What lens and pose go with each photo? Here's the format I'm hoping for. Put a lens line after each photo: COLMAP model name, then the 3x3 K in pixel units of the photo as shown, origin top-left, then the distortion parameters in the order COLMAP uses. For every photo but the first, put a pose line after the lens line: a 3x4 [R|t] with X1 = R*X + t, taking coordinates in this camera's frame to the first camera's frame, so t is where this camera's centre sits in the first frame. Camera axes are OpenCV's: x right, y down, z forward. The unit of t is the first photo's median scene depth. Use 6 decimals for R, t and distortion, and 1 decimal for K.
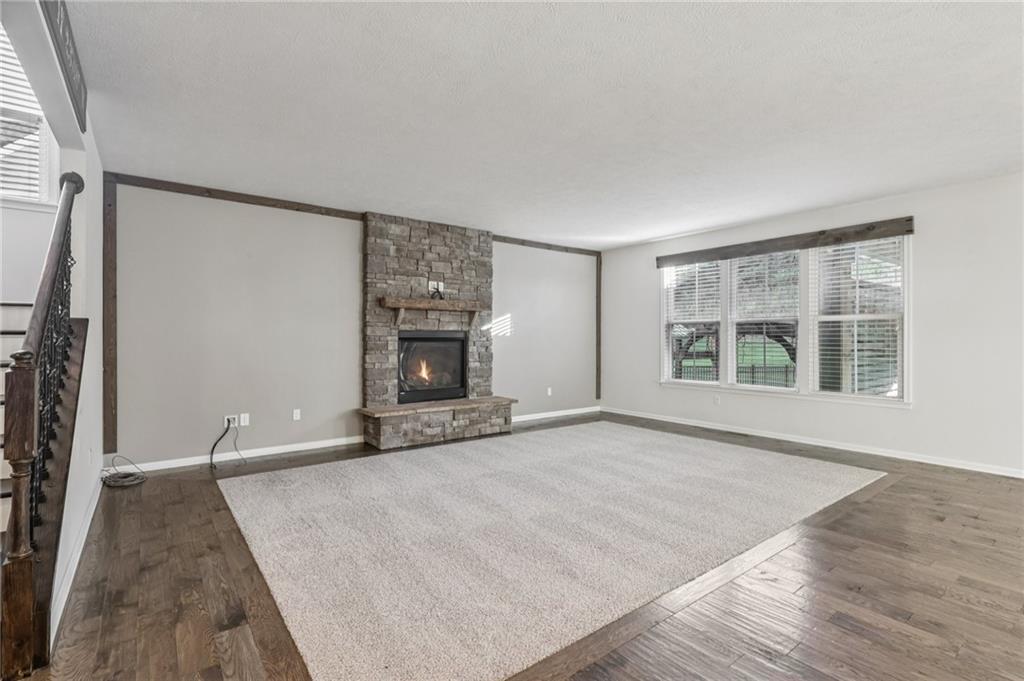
lens RADIAL K [[478.0, 0, 510.6], [0, 478.0, 336.7], [0, 0, 1]] dist [0.002099, 0.000065]
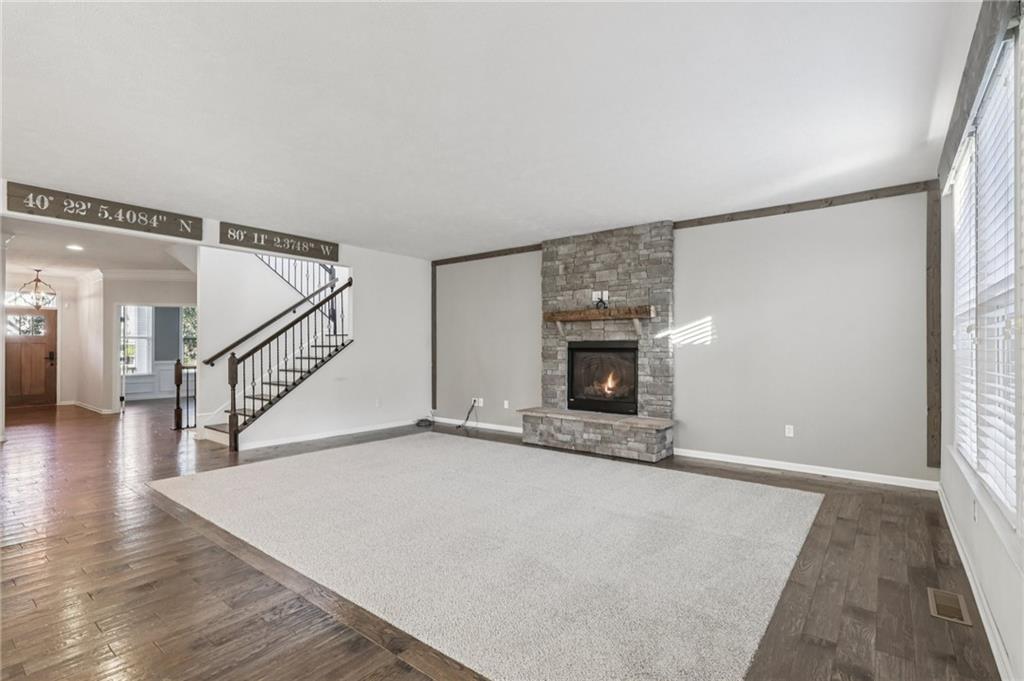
lens RADIAL K [[478.0, 0, 510.8], [0, 478.0, 345.1], [0, 0, 1]] dist [0.002099, 0.000065]
pose [[0.252665, -0.006133, -0.967534, 0.754782], [0.002910, 0.999980, -0.005579, 0.000975], [0.967549, -0.001406, 0.252678, 0.576130]]
